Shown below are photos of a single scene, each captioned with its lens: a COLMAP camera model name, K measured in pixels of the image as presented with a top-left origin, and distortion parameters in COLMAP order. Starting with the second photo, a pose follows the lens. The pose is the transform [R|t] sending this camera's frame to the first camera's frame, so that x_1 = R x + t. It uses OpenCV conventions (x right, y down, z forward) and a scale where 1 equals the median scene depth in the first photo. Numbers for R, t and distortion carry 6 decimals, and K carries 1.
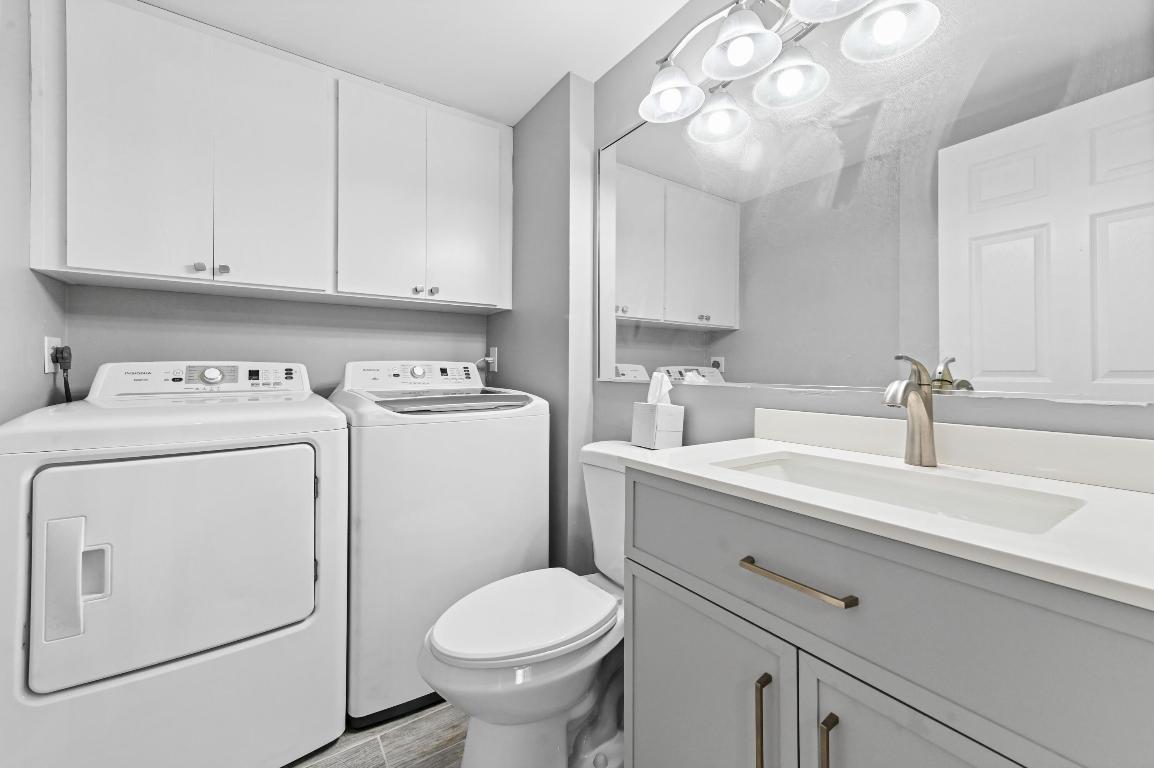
lens RADIAL K [[456.0, 0, 562.1], [0, 456.0, 358.0], [0, 0, 1]] dist [0.016302, -0.000586]
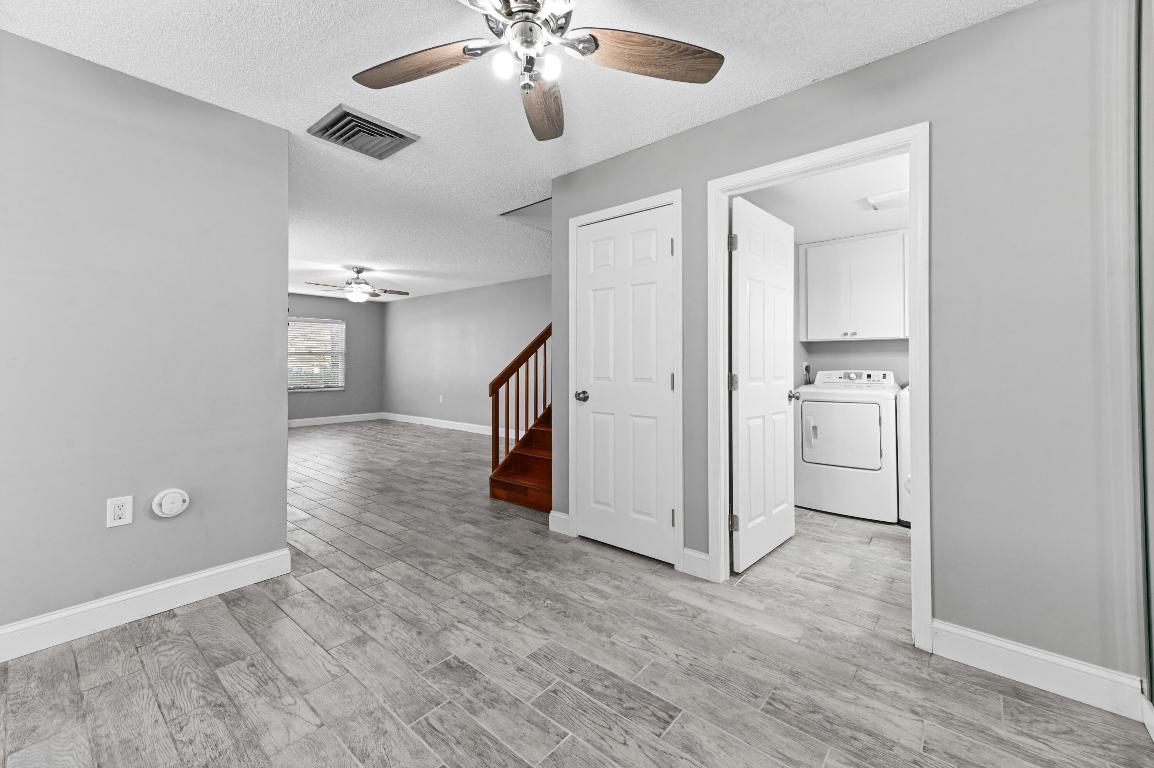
lens RADIAL K [[456.0, 0, 580.4], [0, 456.0, 359.5], [0, 0, 1]] dist [0.016302, -0.000586]
pose [[0.265025, -0.017253, -0.964087, 1.286394], [0.018100, 0.999753, -0.012916, -0.048602], [0.964072, -0.014027, 0.265272, -1.112273]]
